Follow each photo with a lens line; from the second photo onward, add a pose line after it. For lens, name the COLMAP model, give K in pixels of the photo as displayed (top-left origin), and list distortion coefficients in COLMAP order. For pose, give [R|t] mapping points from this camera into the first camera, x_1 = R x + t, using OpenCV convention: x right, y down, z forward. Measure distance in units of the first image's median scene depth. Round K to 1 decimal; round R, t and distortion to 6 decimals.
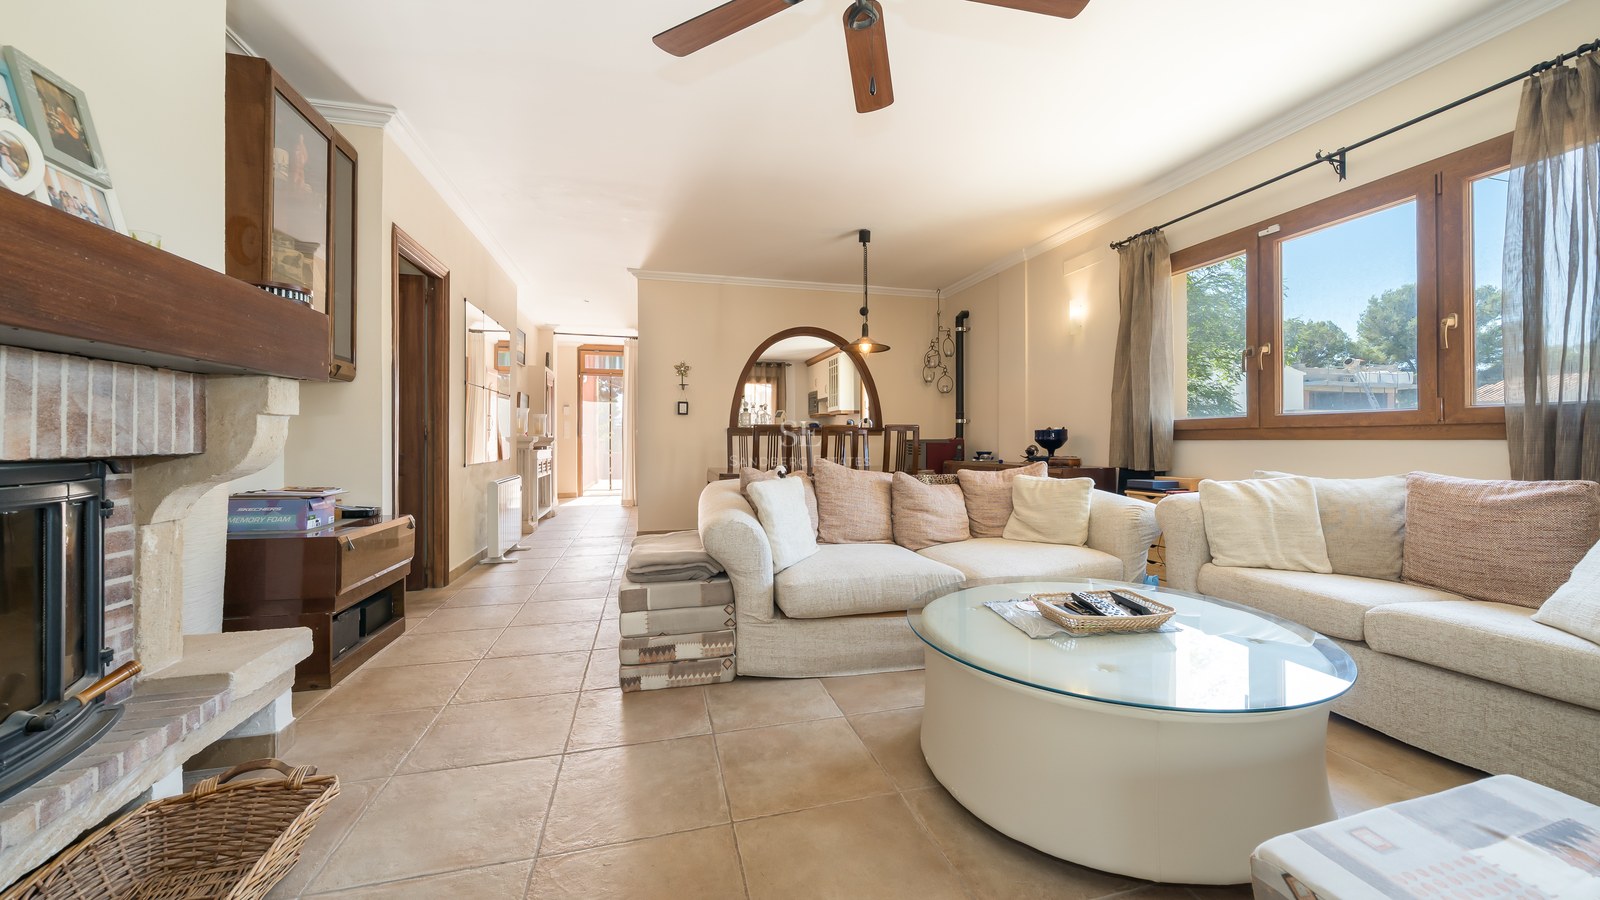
lens RADIAL K [[584.4, 0, 800.0], [0, 584.4, 450.0], [0, 0, 1]] dist [-0.000139, 0.000000]
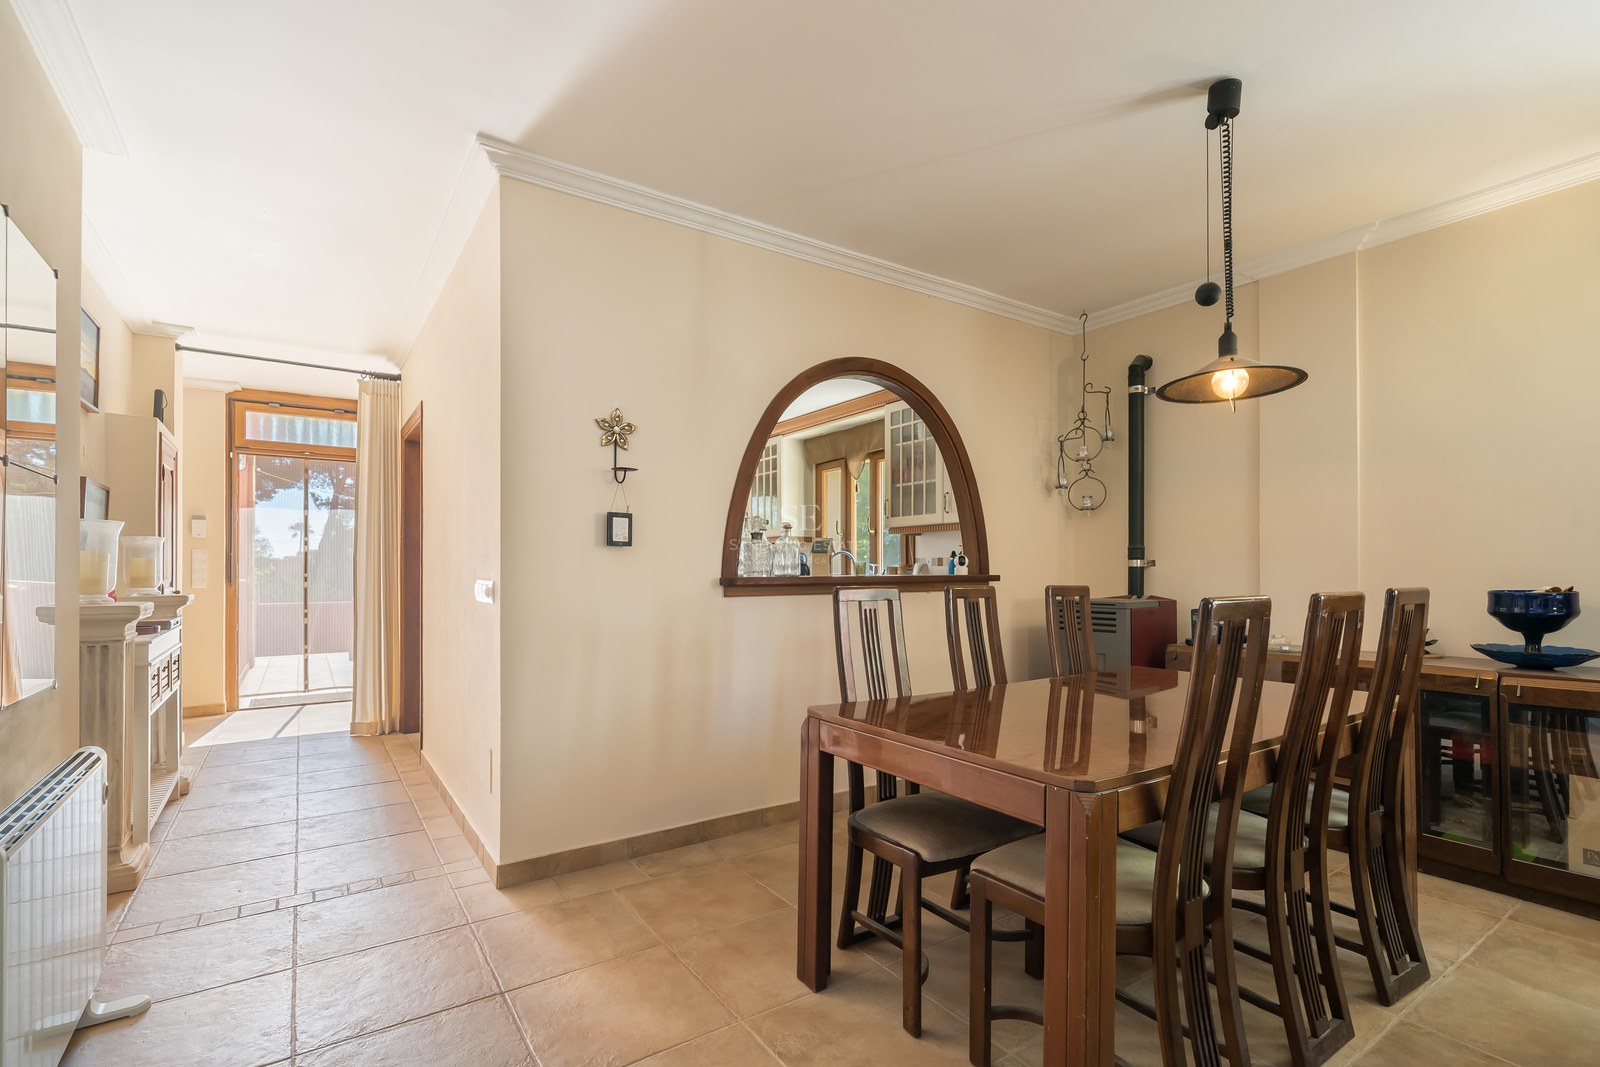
lens RADIAL K [[745.7, 0, 797.1], [0, 745.7, 576.2], [0, 0, 1]] dist [0.000291, -0.000292]
pose [[0.943679, -0.001857, 0.330858, -0.239641], [0.005737, 0.999926, -0.010751, -0.032403], [-0.330813, 0.012043, 0.943619, 0.464647]]
